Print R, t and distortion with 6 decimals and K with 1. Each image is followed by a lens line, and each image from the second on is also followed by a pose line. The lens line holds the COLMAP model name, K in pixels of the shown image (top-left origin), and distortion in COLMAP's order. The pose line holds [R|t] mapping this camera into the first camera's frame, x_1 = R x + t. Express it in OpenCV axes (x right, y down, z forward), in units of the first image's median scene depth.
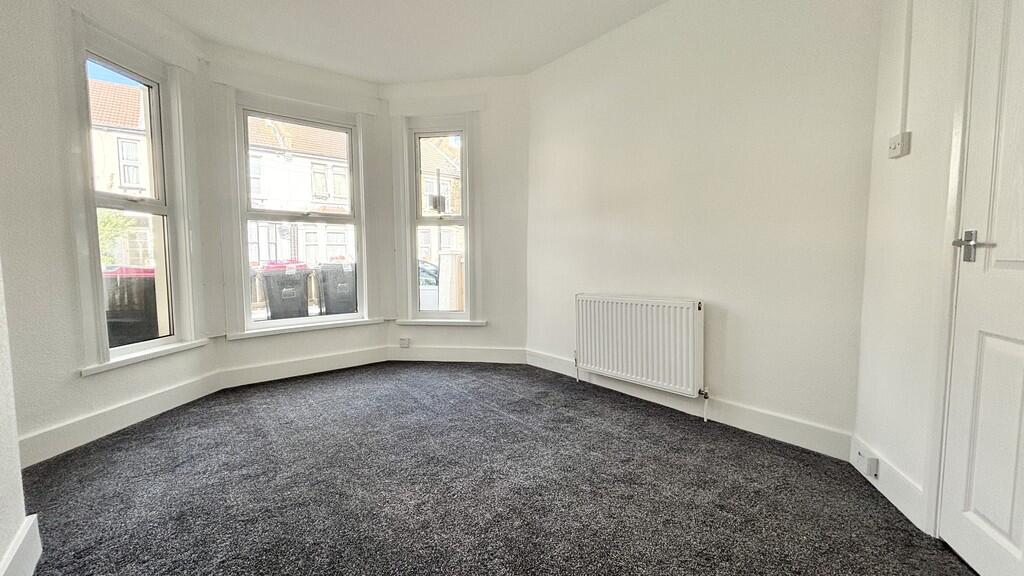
lens RADIAL K [[405.1, 0, 510.4], [0, 405.1, 284.1], [0, 0, 1]] dist [-0.000709, -0.000100]
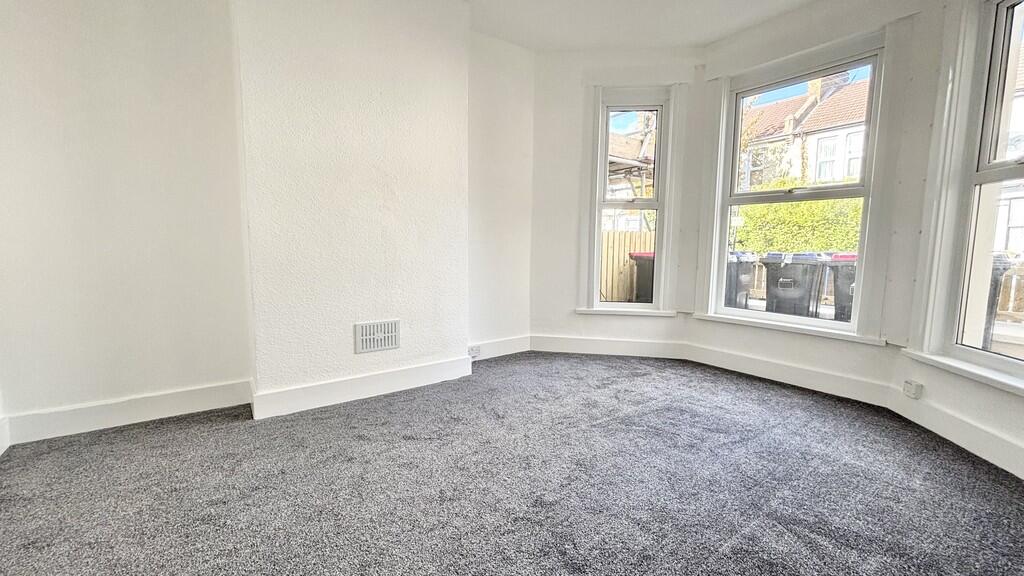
lens RADIAL K [[405.1, 0, 510.4], [0, 405.1, 284.1], [0, 0, 1]] dist [-0.000709, -0.000100]
pose [[-0.014618, 0.100714, -0.994808, 0.375353], [-0.084477, 0.991233, 0.101593, -0.021576], [0.996318, 0.085523, -0.005981, 0.471631]]
